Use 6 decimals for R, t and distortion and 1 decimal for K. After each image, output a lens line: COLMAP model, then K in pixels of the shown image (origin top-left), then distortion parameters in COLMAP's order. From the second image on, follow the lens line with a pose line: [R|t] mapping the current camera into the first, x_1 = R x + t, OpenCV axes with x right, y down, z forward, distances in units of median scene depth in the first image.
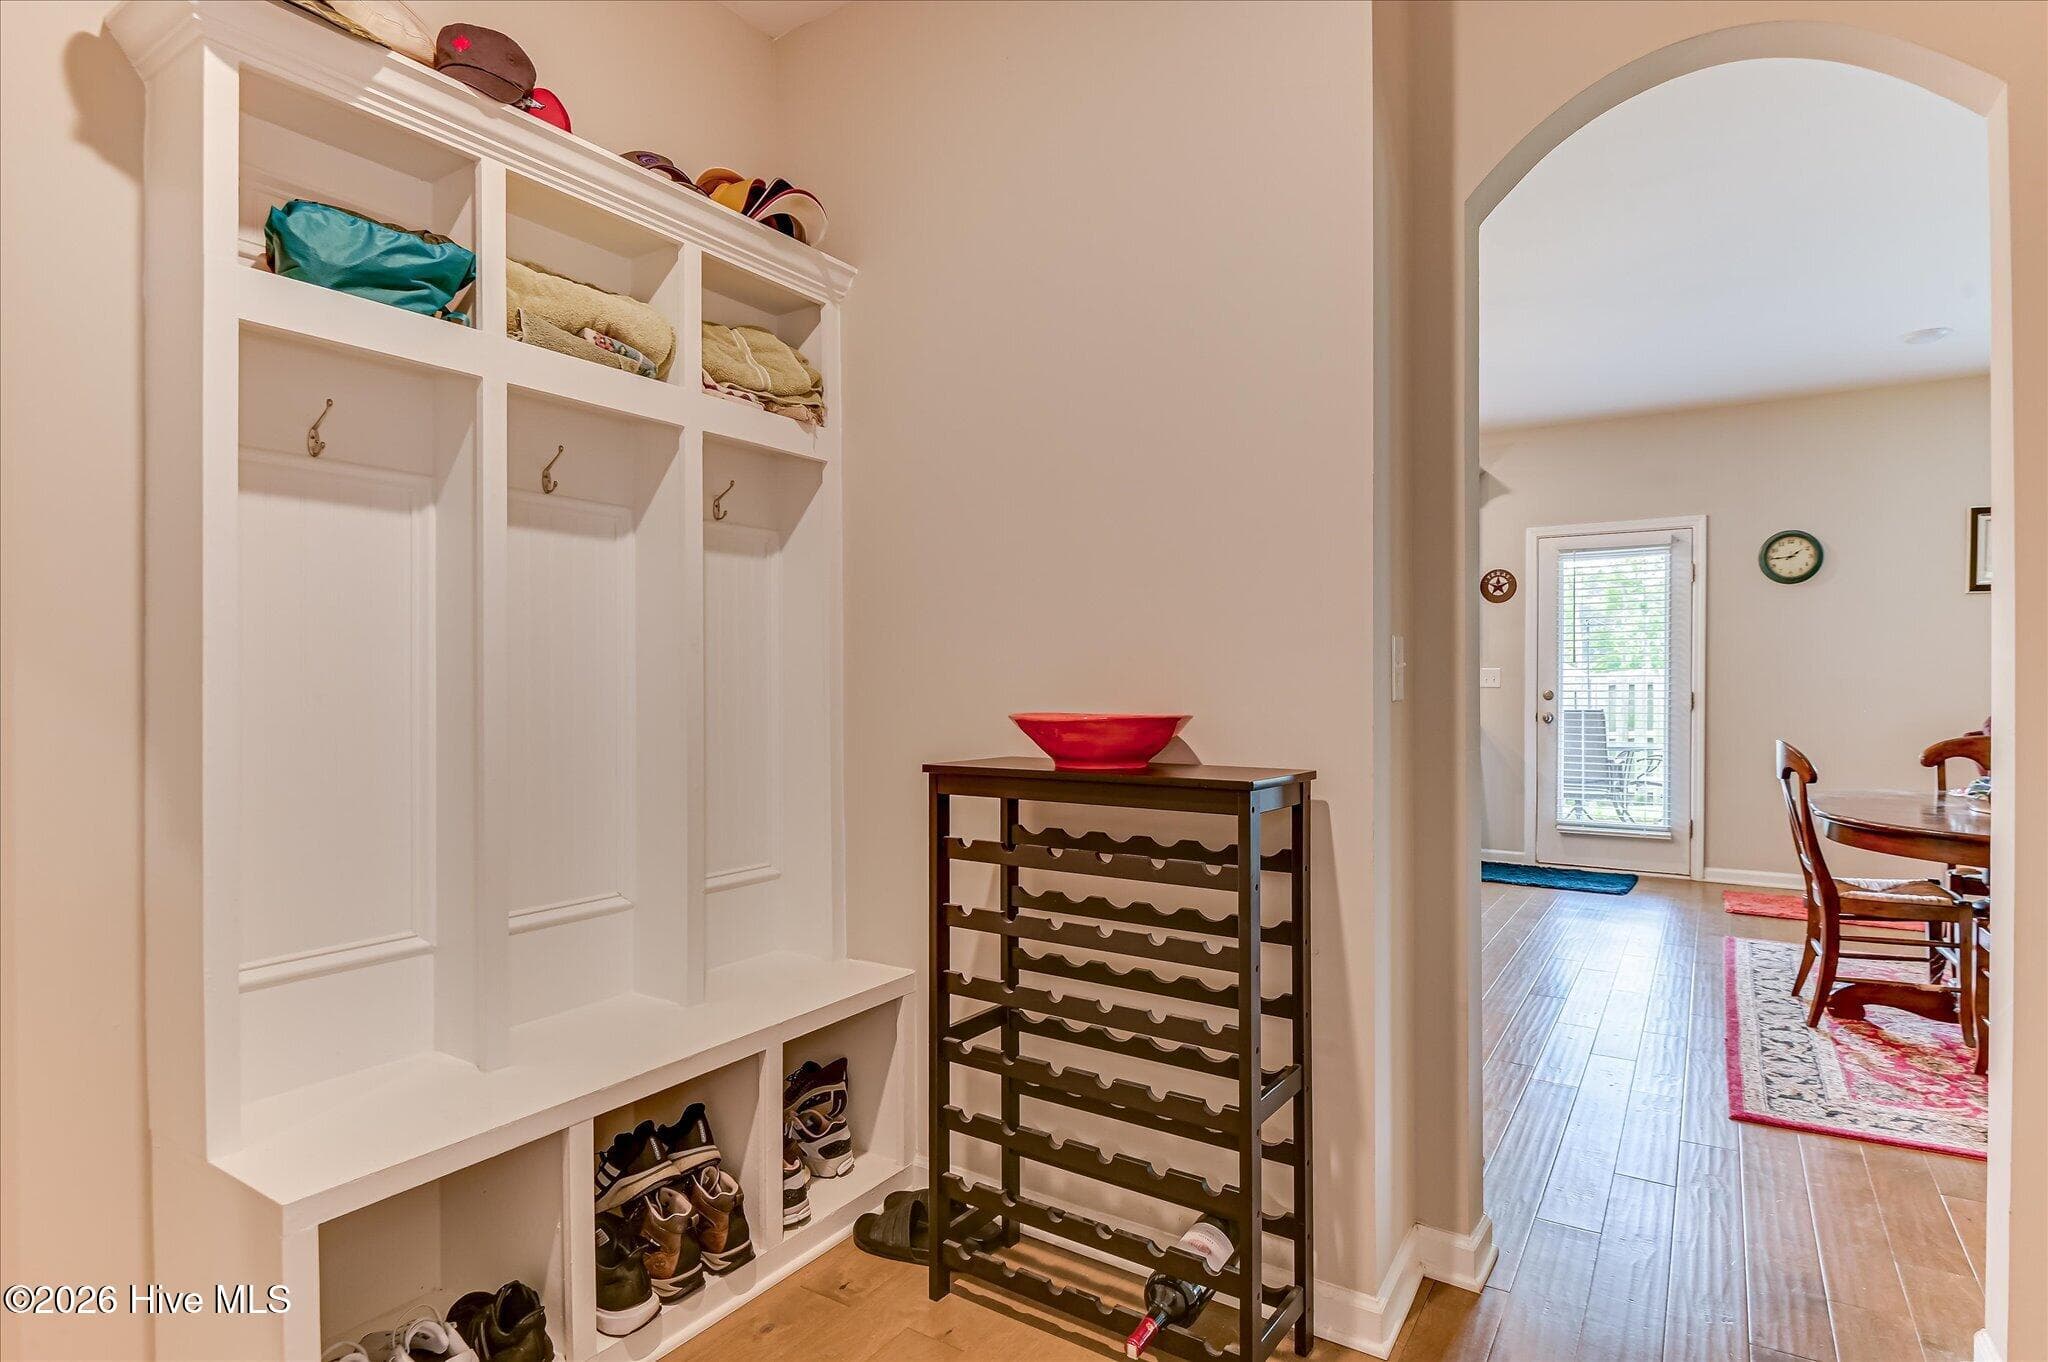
lens RADIAL K [[1084.4, 0, 1024.0], [0, 1084.4, 681.0], [0, 0, 1]] dist [0.050503, -0.042594]
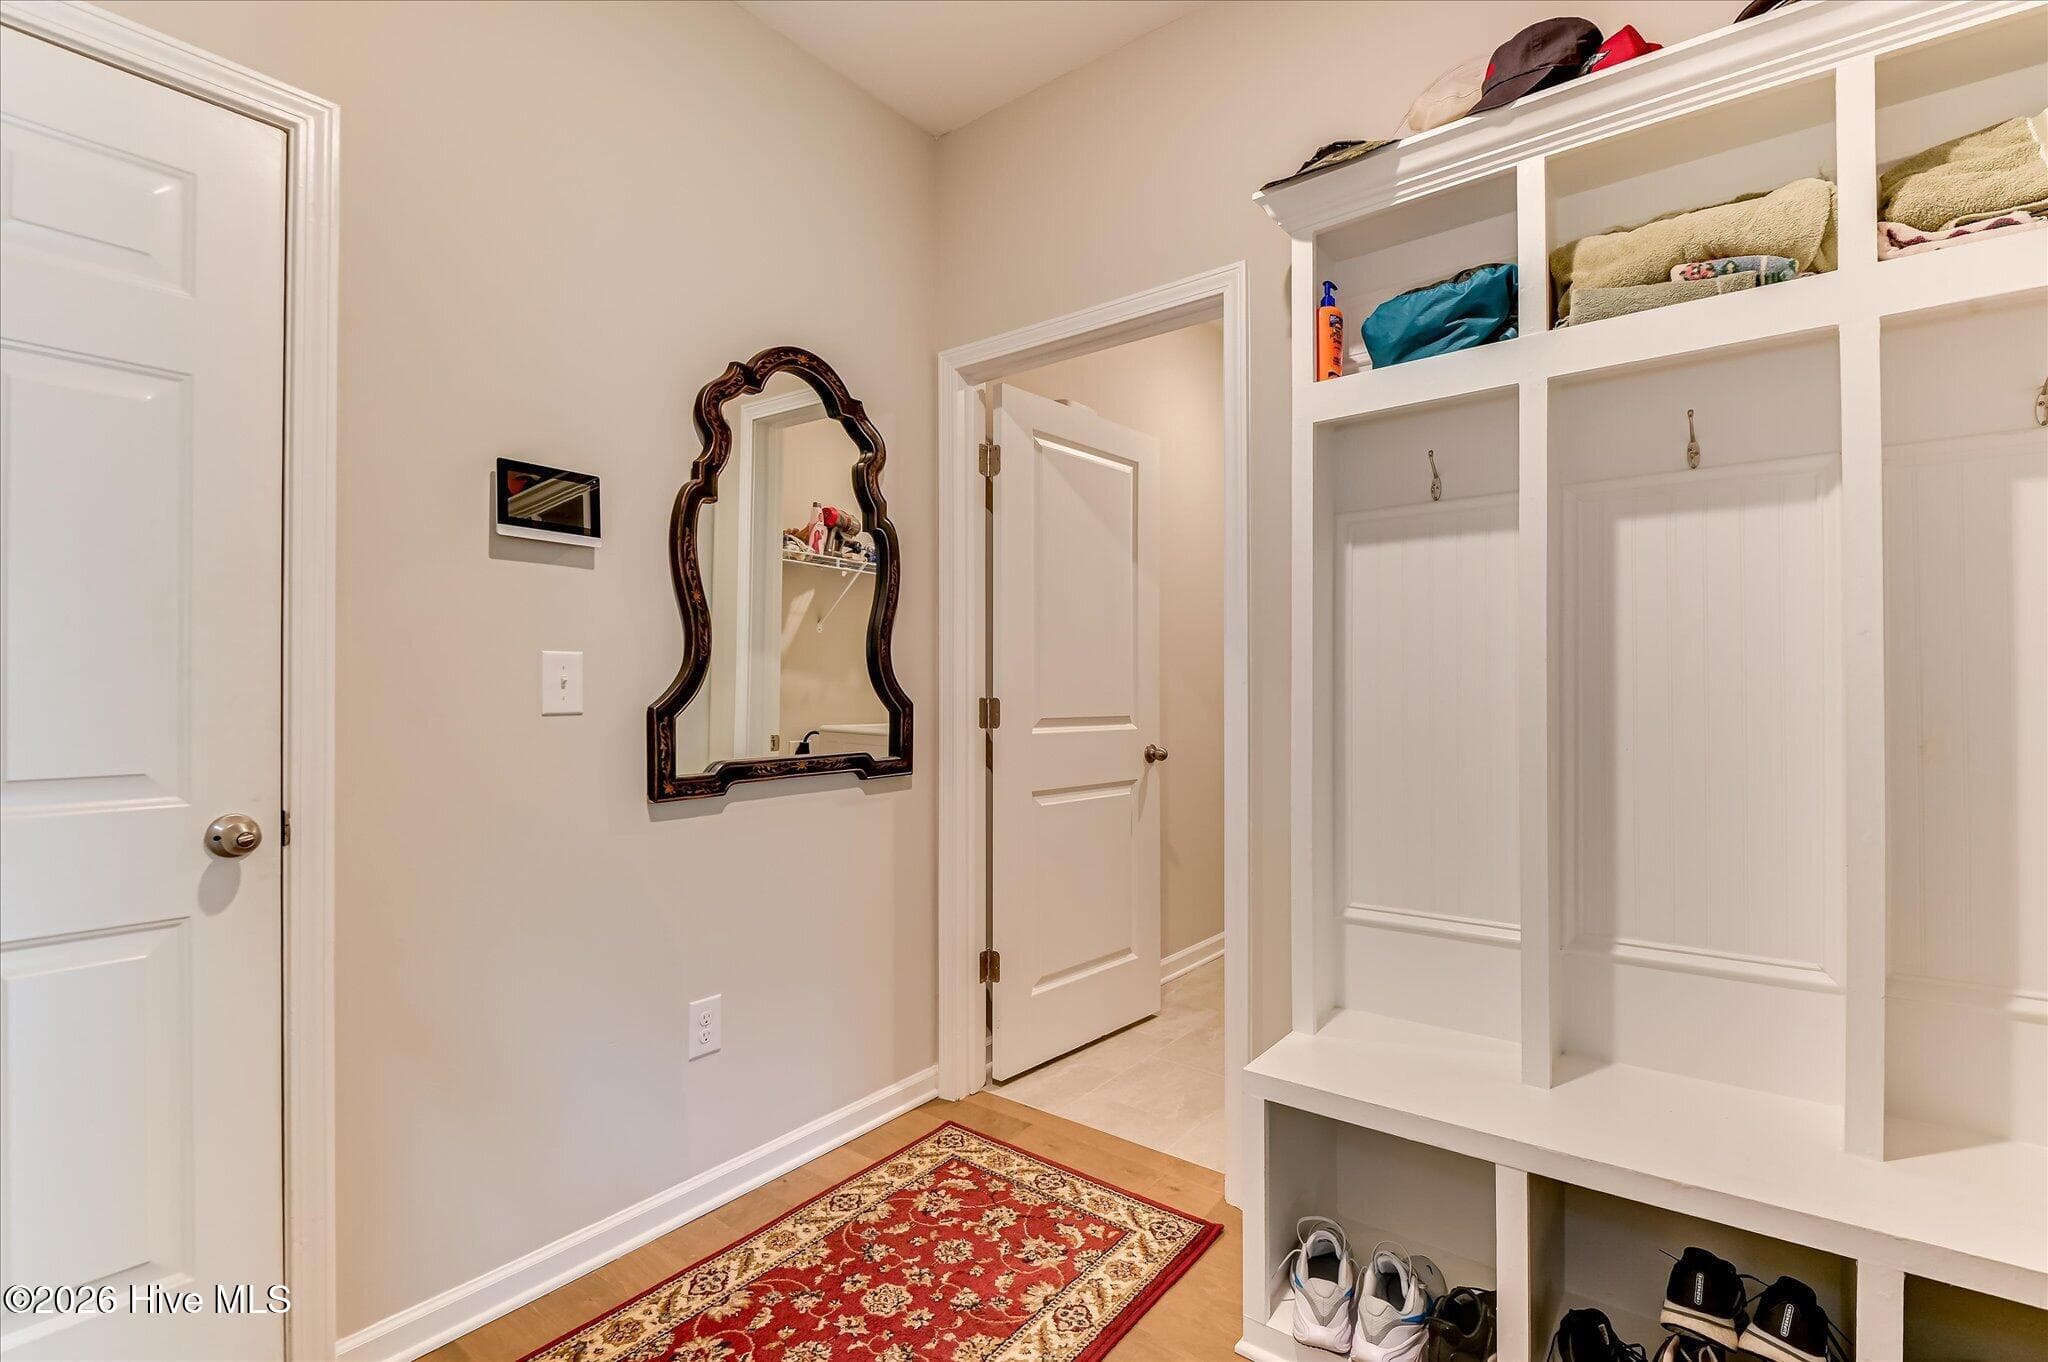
lens RADIAL K [[944.9, 0, 1024.0], [0, 944.9, 681.0], [0, 0, 1]] dist [0.038840, -0.024074]
pose [[-0.082386, -0.010082, -0.996550, 0.419002], [0.002823, 0.999942, -0.010349, 0.001714], [0.996597, -0.003666, -0.082352, 0.638985]]
